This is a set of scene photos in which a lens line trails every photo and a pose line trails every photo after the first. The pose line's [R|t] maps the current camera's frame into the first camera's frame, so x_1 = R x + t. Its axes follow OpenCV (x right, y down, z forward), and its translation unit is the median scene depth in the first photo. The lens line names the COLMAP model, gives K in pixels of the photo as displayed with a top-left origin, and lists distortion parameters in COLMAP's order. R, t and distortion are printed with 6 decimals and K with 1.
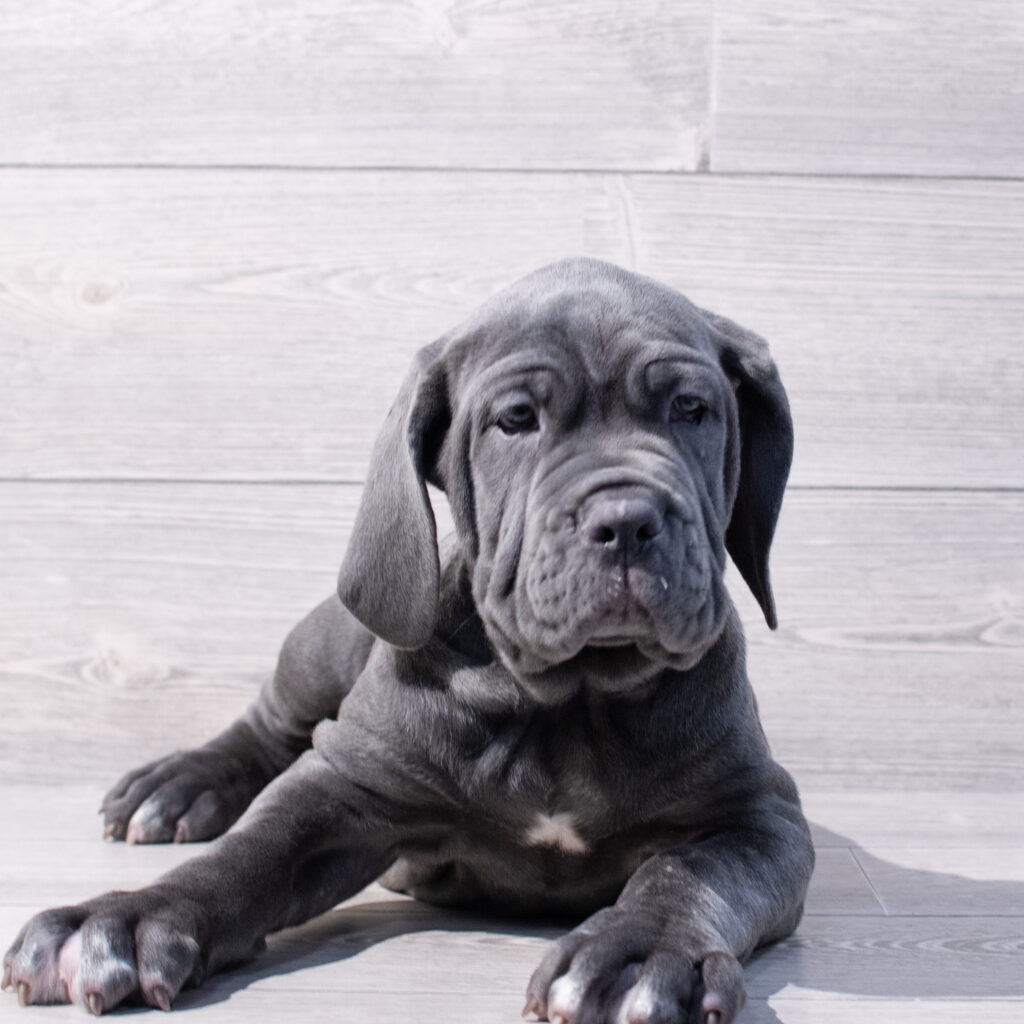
lens RADIAL K [[2526.1, 0, 512.1], [0, 2526.1, 484.1], [0, 0, 1]] dist [-0.175803, 0.258327]
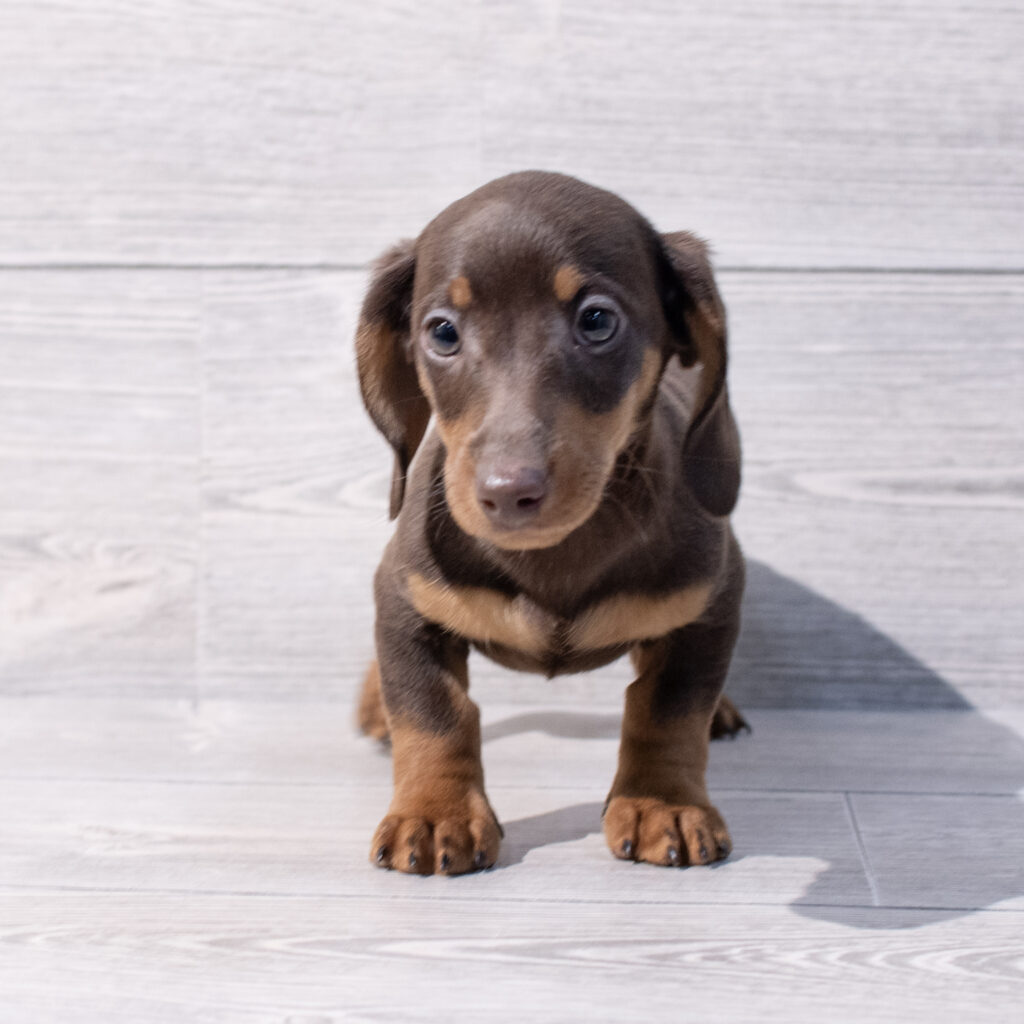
lens RADIAL K [[2526.1, 0, 512.1], [0, 2526.1, 484.1], [0, 0, 1]] dist [-0.175803, 0.258327]
pose [[0.997456, -0.000073, -0.071288, 0.085633], [0.002638, 0.999352, 0.035887, 0.035369], [0.071239, -0.035983, 0.996810, 0.303969]]
